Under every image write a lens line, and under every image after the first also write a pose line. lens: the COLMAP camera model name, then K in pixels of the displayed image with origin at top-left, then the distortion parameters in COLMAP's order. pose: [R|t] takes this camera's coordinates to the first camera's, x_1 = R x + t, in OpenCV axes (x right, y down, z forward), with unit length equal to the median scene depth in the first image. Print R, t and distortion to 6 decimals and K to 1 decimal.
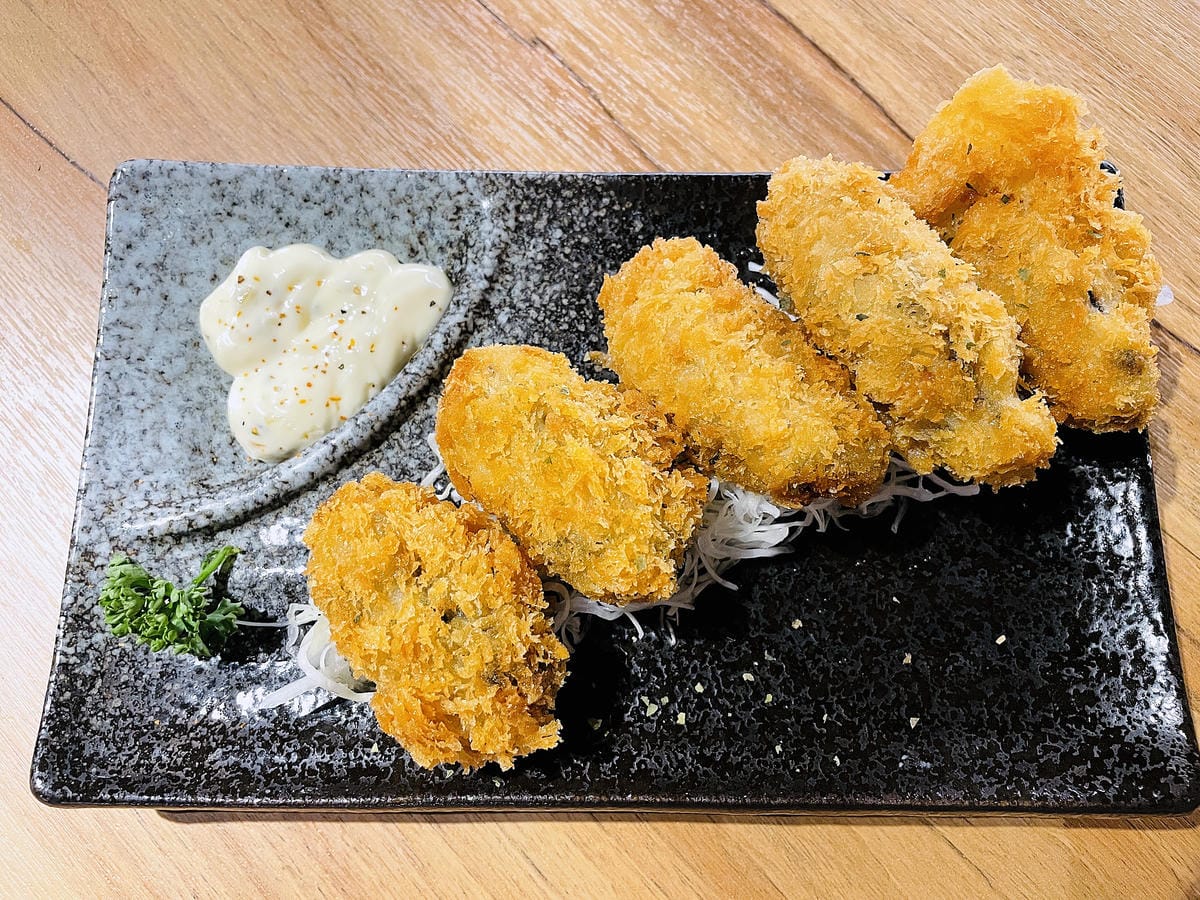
lens RADIAL K [[909.1, 0, 600.0], [0, 909.1, 450.0], [0, 0, 1]] dist [0.004951, -0.065831]
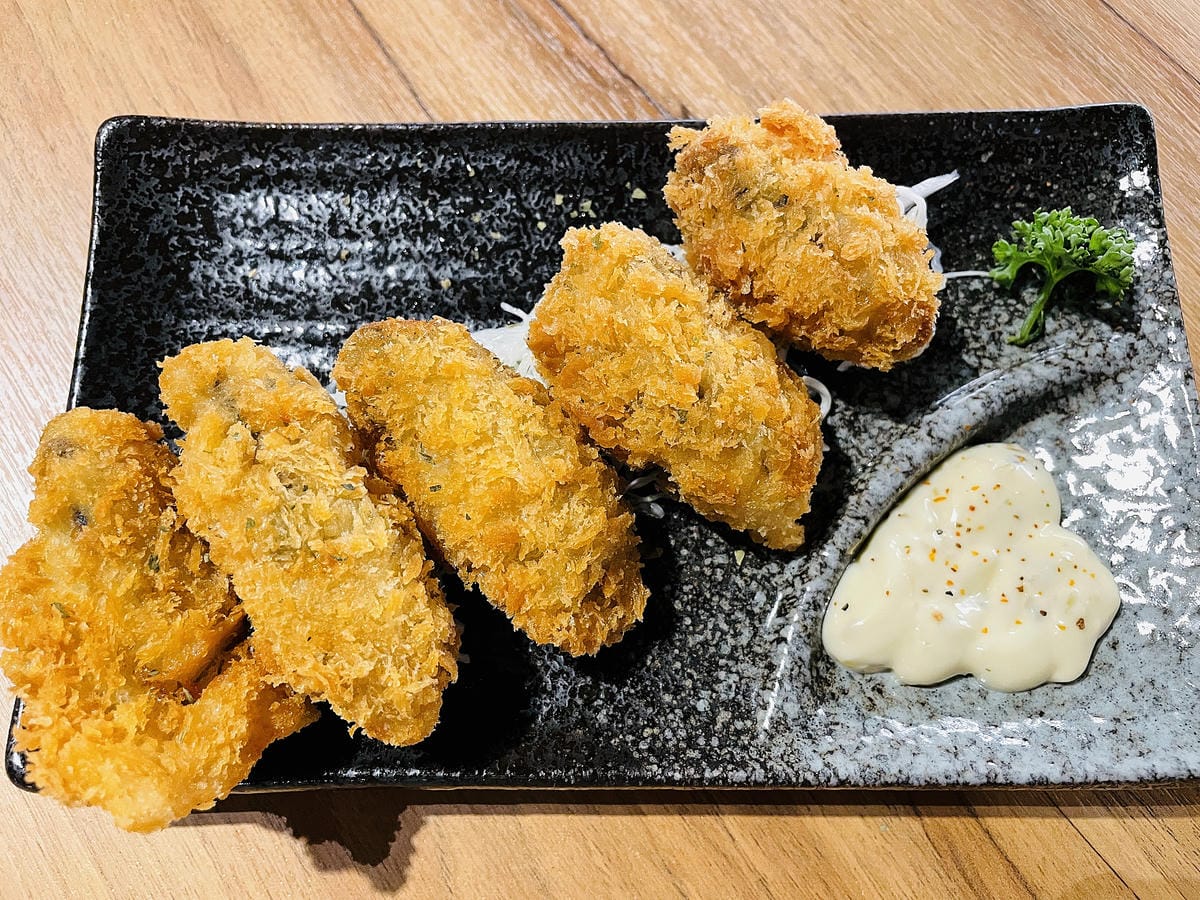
lens RADIAL K [[909.1, 0, 600.0], [0, 909.1, 450.0], [0, 0, 1]] dist [0.004951, -0.065831]
pose [[-0.999402, 0.022816, 0.025968, 0.018024], [-0.007119, -0.870976, 0.491274, -0.438769], [0.033827, 0.490796, 0.870618, 0.182461]]
